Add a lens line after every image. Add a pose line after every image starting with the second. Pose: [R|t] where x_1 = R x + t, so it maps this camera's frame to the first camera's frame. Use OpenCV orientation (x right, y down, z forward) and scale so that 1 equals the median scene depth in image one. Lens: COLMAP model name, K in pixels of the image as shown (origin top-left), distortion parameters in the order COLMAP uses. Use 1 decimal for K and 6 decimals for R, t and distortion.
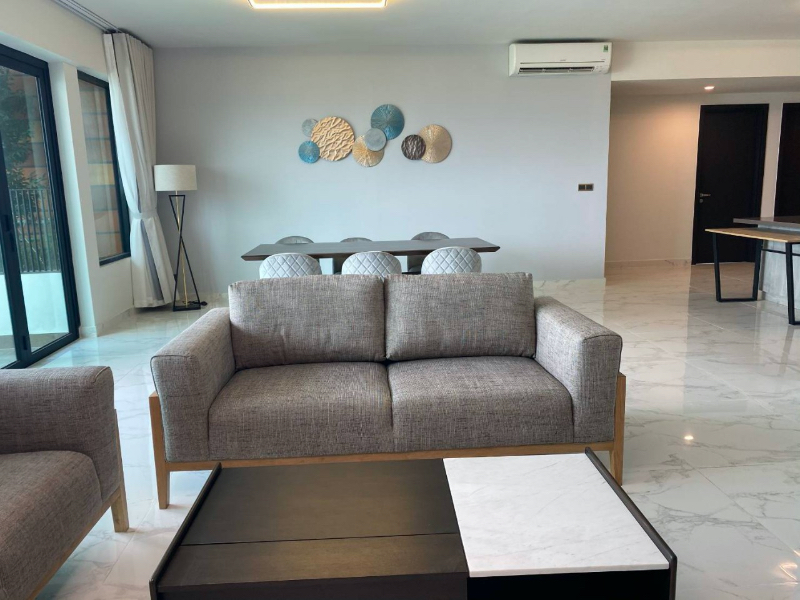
lens RADIAL K [[621.5, 0, 399.9], [0, 621.5, 300.6], [0, 0, 1]] dist [0.011924, 0.002787]
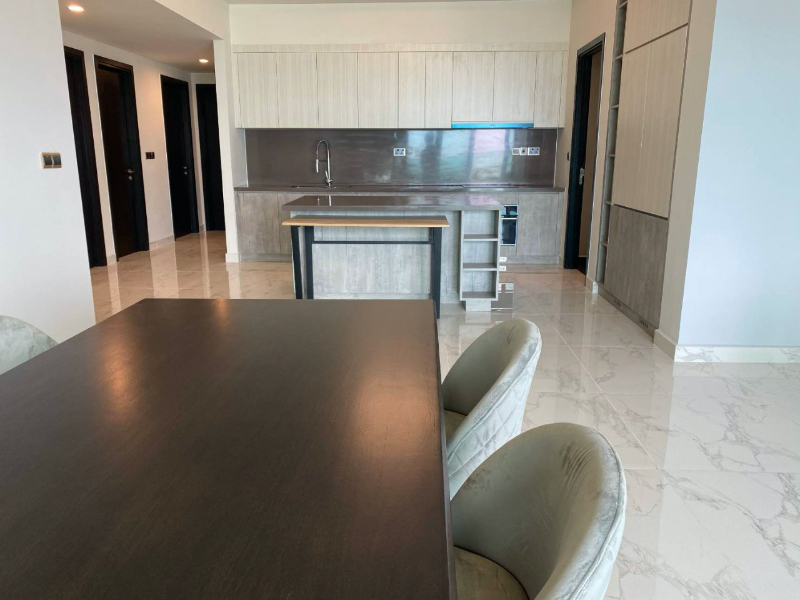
lens RADIAL K [[621.5, 0, 397.9], [0, 621.5, 300.2], [0, 0, 1]] dist [0.011924, 0.002787]
pose [[0.100693, -0.205532, 0.973456, -0.198609], [0.179795, 0.966079, 0.185377, -0.142149], [-0.978537, 0.156357, 0.134231, 0.824627]]
